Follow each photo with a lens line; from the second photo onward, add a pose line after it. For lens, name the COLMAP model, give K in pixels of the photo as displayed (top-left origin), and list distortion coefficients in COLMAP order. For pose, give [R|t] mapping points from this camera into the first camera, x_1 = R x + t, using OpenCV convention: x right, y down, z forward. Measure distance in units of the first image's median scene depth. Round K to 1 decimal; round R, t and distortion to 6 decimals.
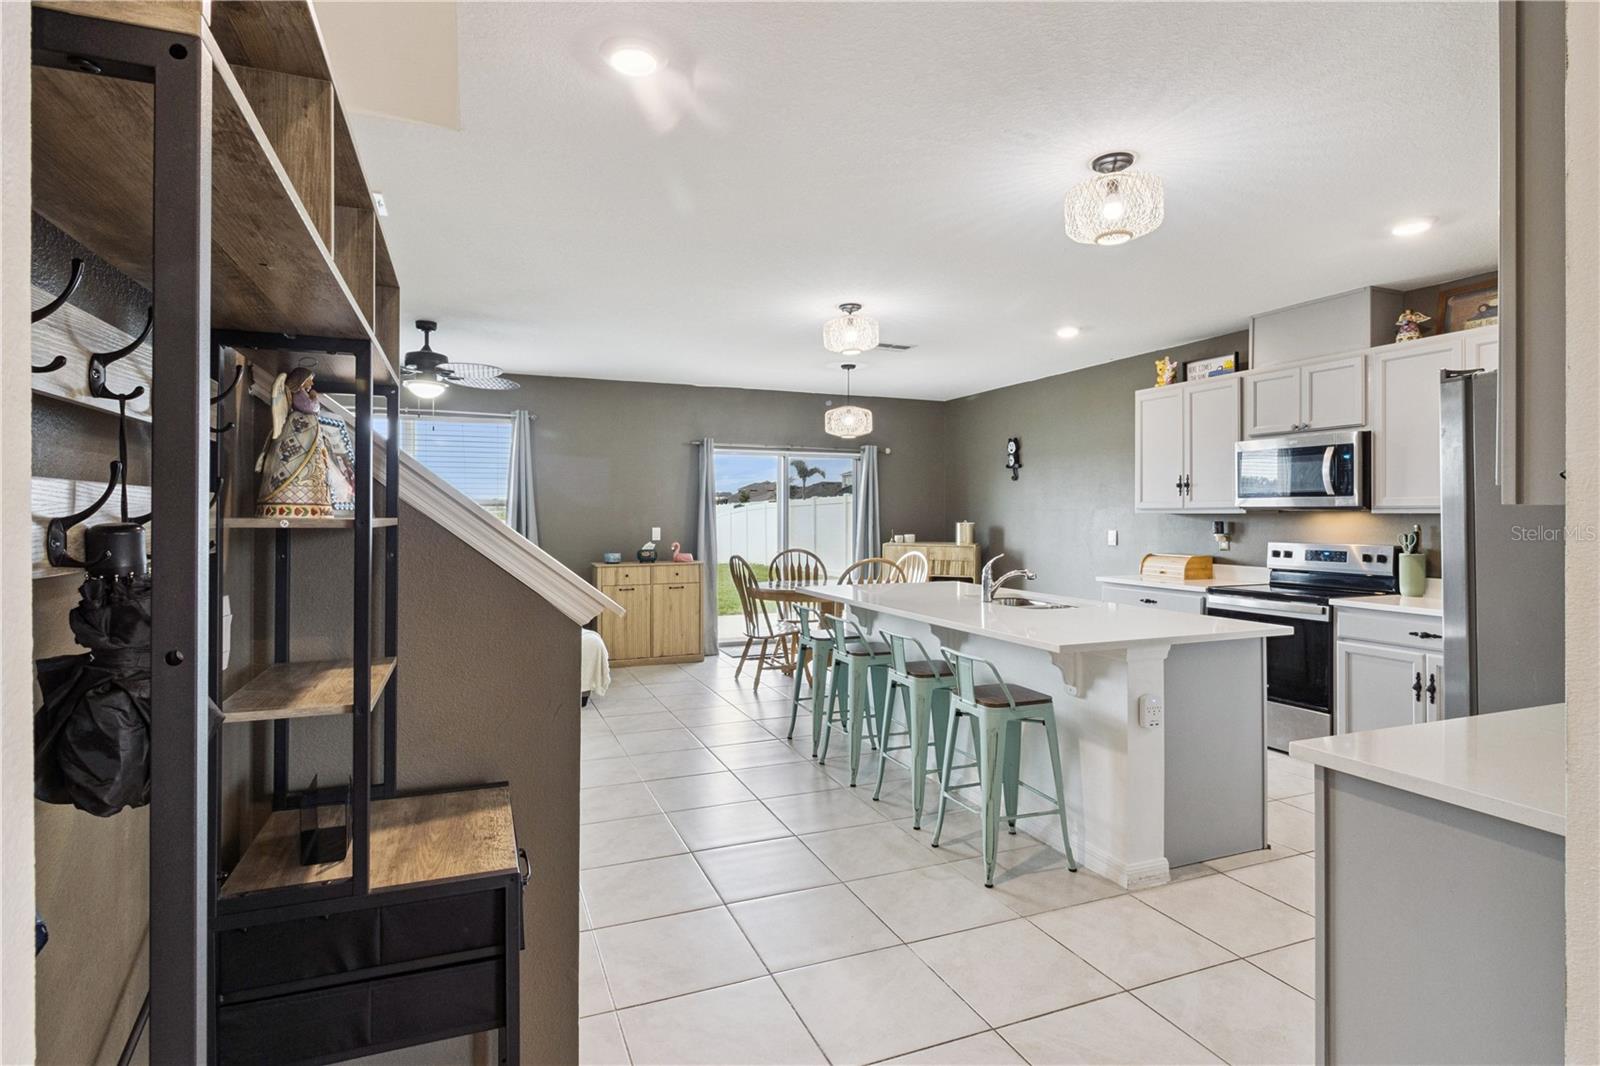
lens RADIAL K [[800.5, 0, 786.1], [0, 800.5, 516.7], [0, 0, 1]] dist [0.002889, -0.001748]
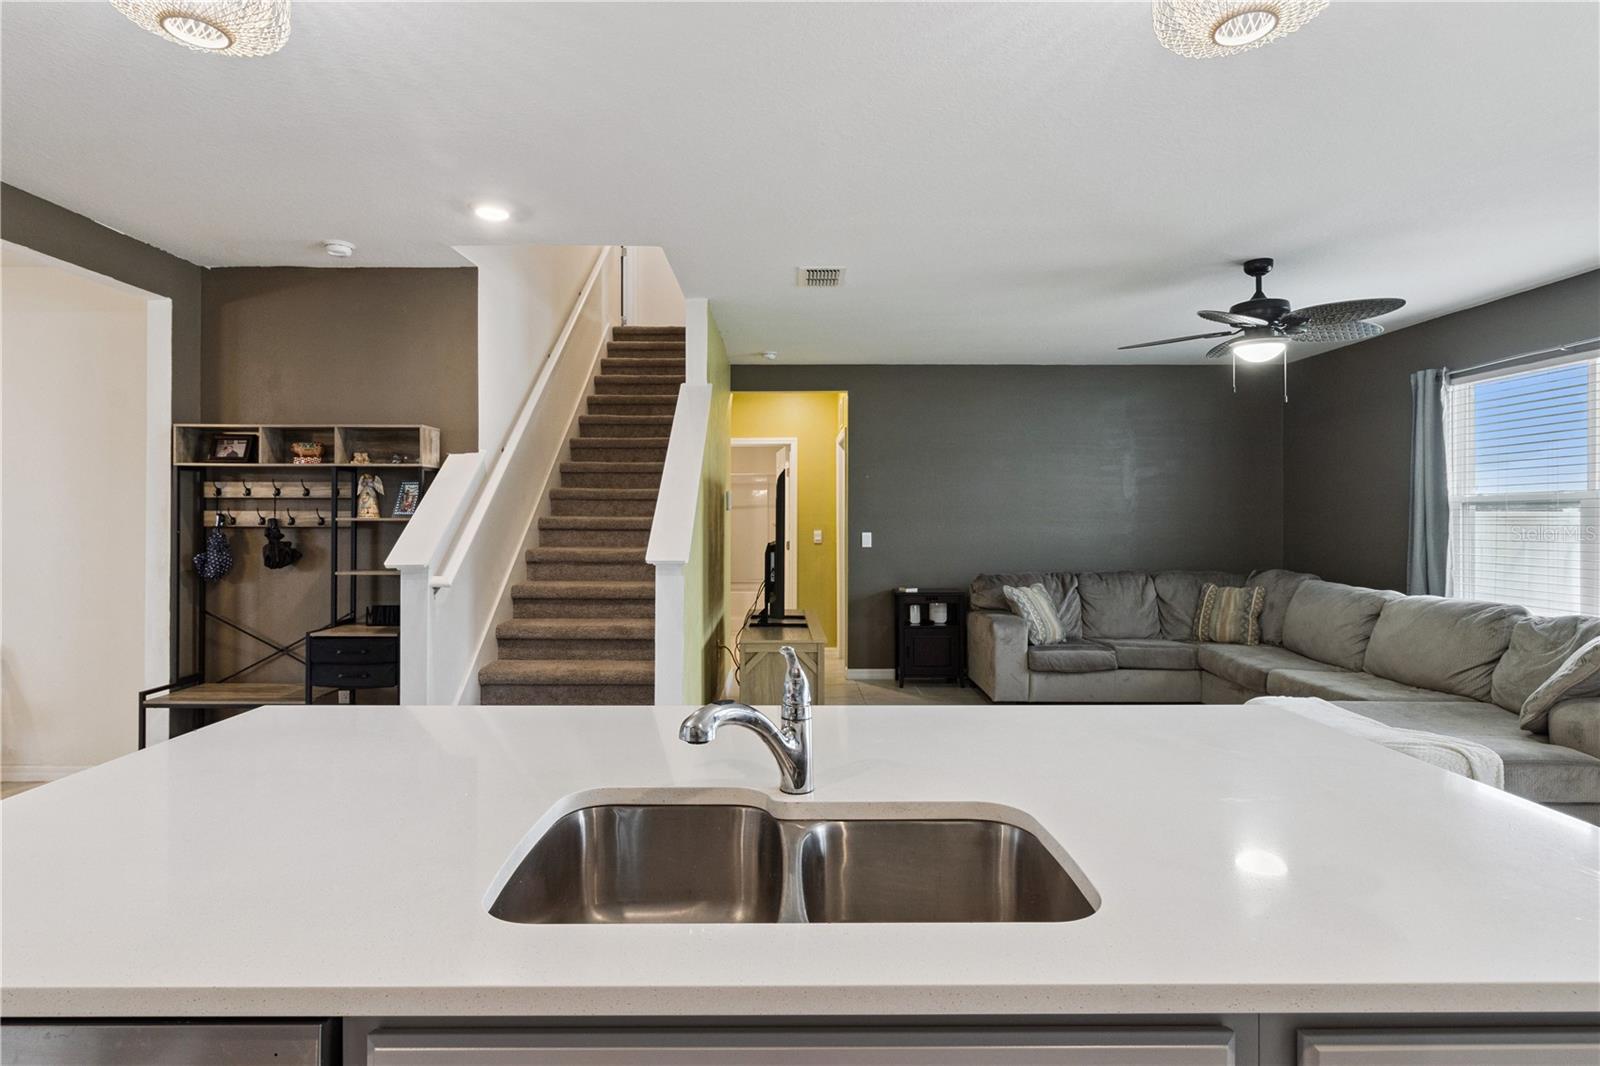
lens RADIAL K [[800.5, 0, 785.7], [0, 800.5, 507.9], [0, 0, 1]] dist [0.002889, -0.001748]
pose [[-0.373057, -0.014218, -0.927699, 0.386055], [-0.002400, 0.999894, -0.014359, 0.000578], [0.927805, -0.003130, -0.373052, 0.809224]]
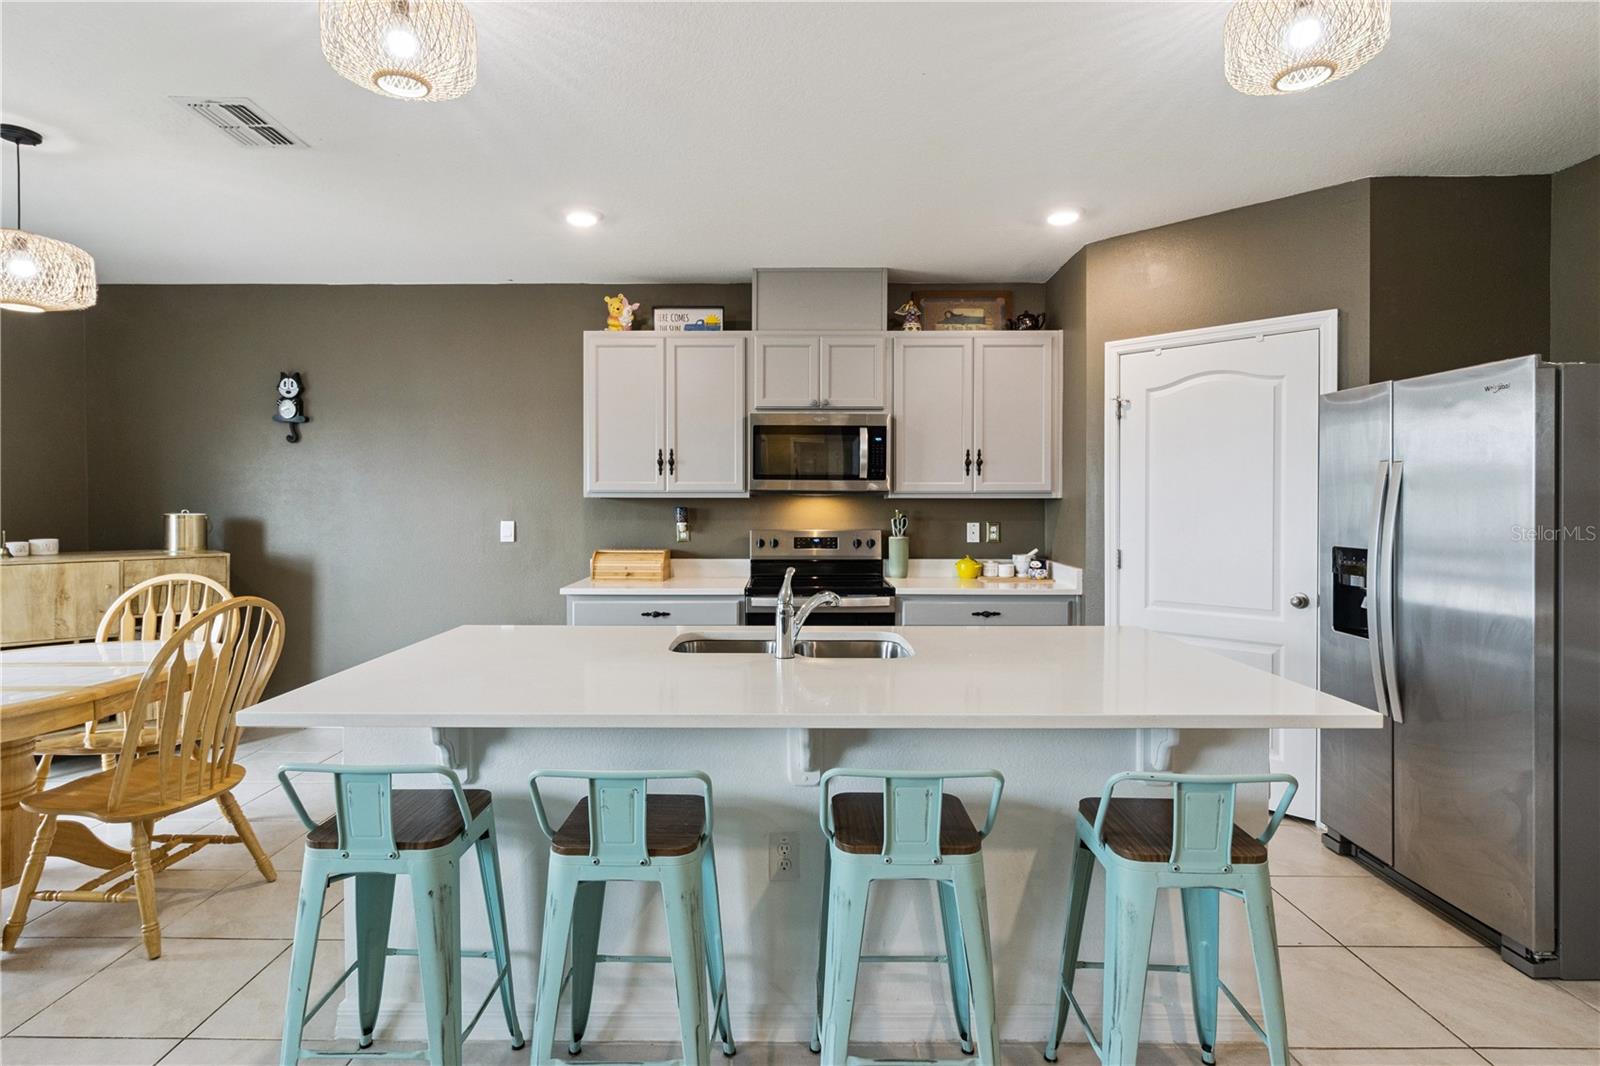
lens RADIAL K [[800.5, 0, 787.6], [0, 800.5, 511.8], [0, 0, 1]] dist [0.002889, -0.001748]
pose [[0.381281, -0.012803, 0.924371, -0.184996], [0.001503, 0.999911, 0.013230, -0.000187], [-0.924458, -0.003655, 0.381266, 0.576157]]
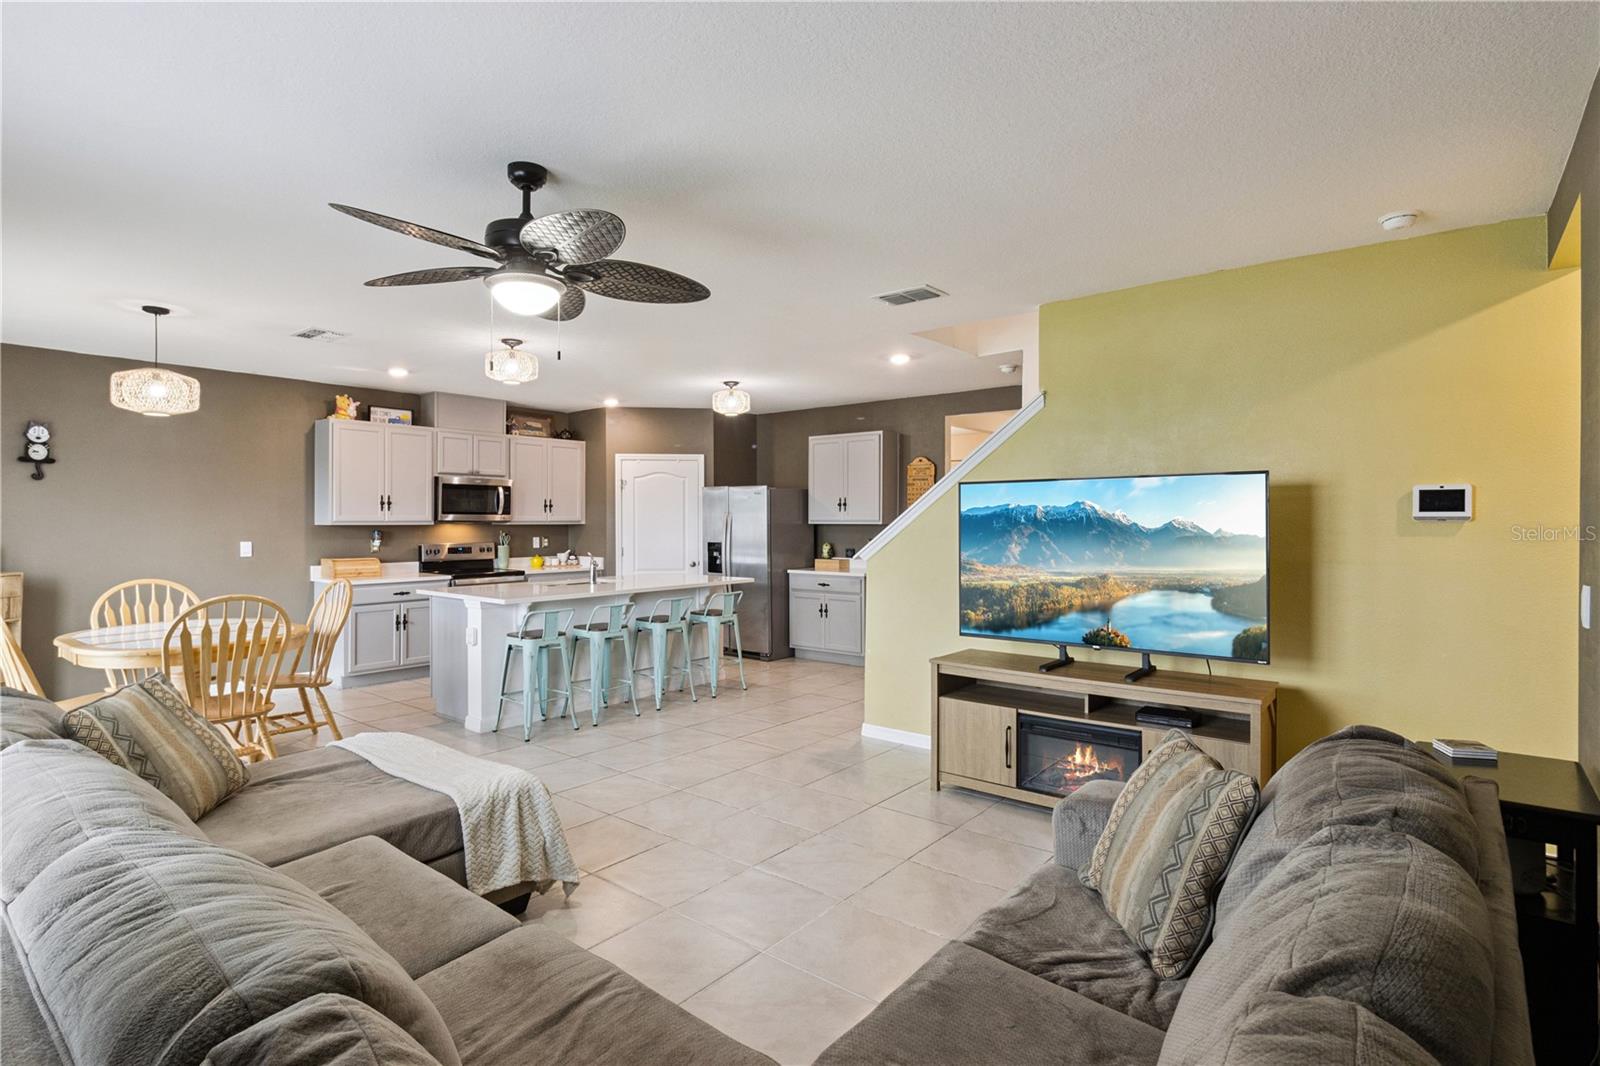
lens RADIAL K [[800.5, 0, 783.6], [0, 800.5, 521.4], [0, 0, 1]] dist [0.002889, -0.001748]
pose [[-0.475829, -0.002712, 0.879534, -0.929990], [0.000409, 0.999994, 0.003305, -0.013115], [-0.879538, 0.001932, -0.475825, 1.029498]]
